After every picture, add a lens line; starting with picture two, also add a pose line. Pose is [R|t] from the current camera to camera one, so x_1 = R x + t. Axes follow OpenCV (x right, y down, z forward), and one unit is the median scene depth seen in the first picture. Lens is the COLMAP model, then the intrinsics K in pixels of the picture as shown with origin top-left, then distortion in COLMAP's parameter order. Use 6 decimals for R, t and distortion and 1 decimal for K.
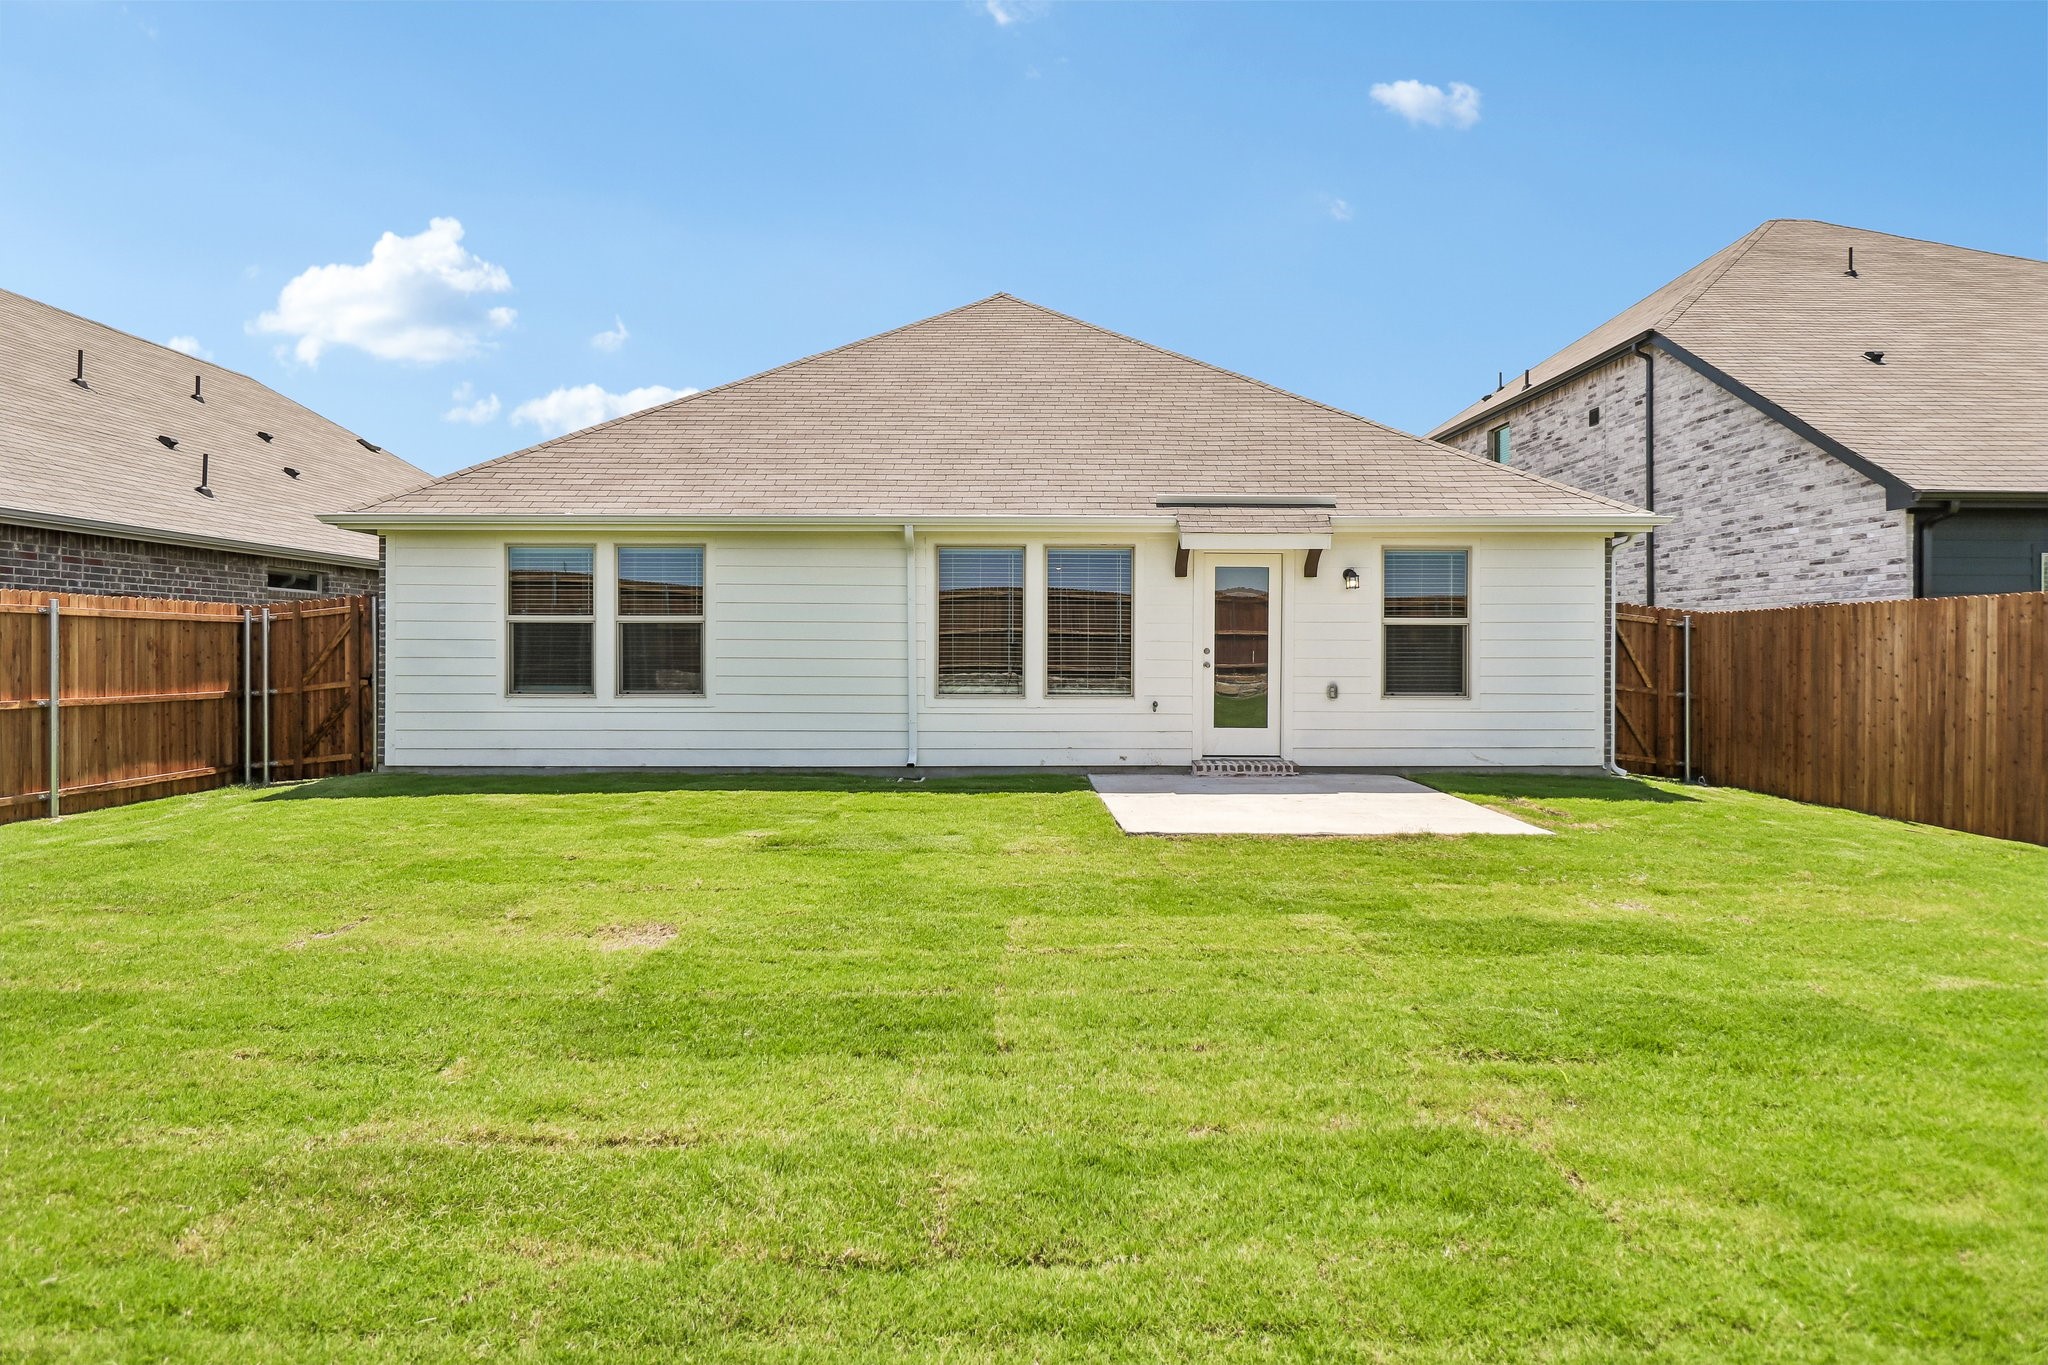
lens RADIAL K [[1094.4, 0, 1024.0], [0, 1094.4, 682.5], [0, 0, 1]] dist [-0.002918, -0.000996]
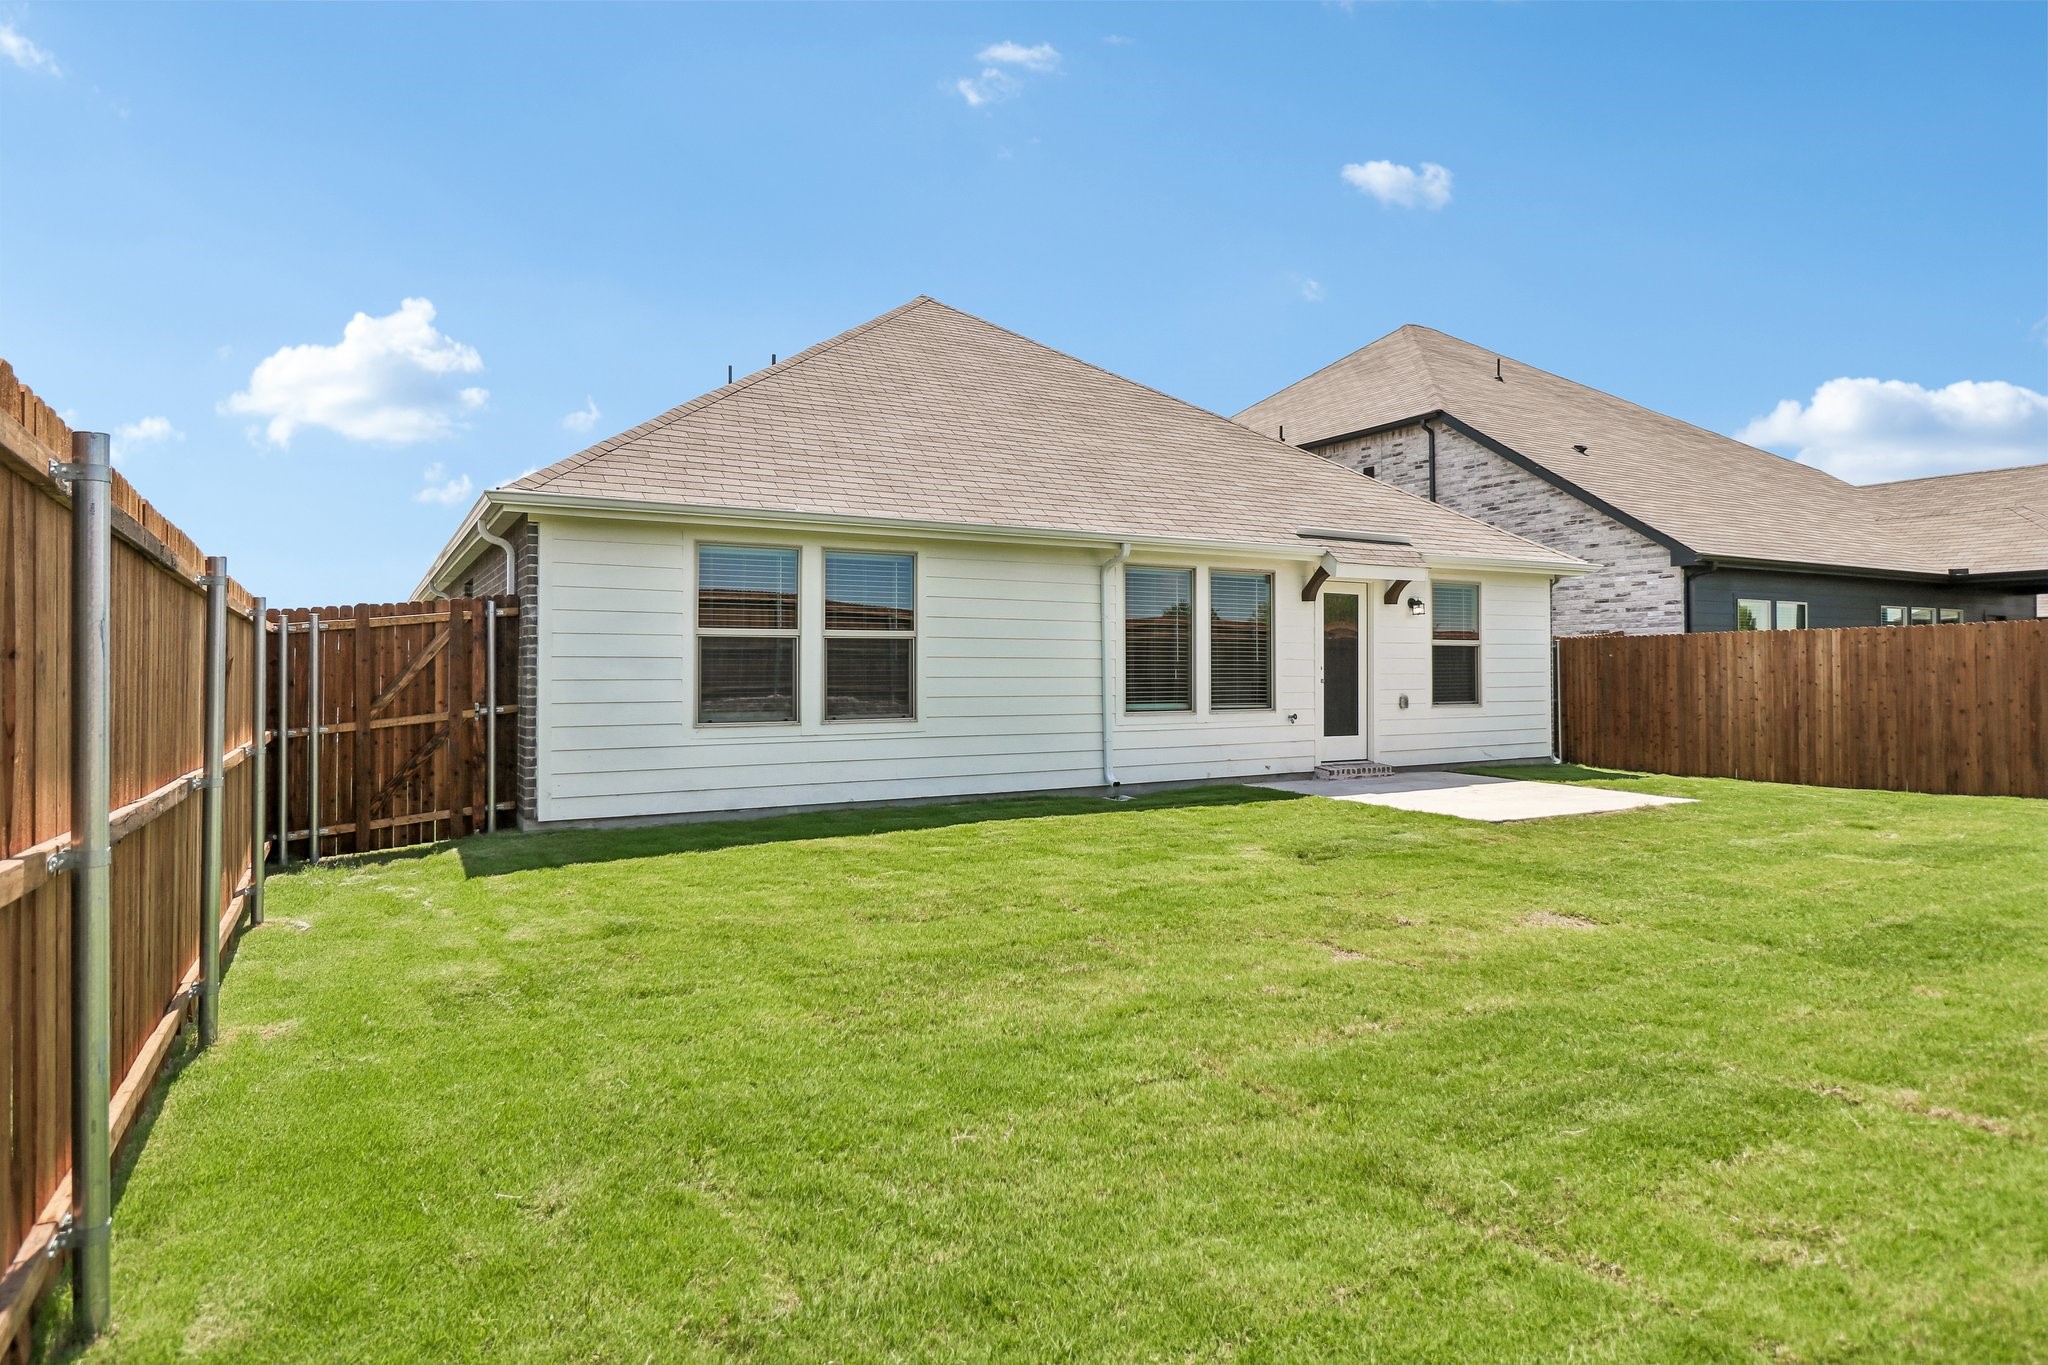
lens RADIAL K [[1175.2, 0, 1024.0], [0, 1175.2, 682.5], [0, 0, 1]] dist [0.001398, 0.000107]
pose [[0.865319, -0.009870, 0.501124, -0.700717], [0.019783, 0.999700, -0.014471, -0.002720], [-0.500831, 0.022436, 0.865255, 0.115201]]
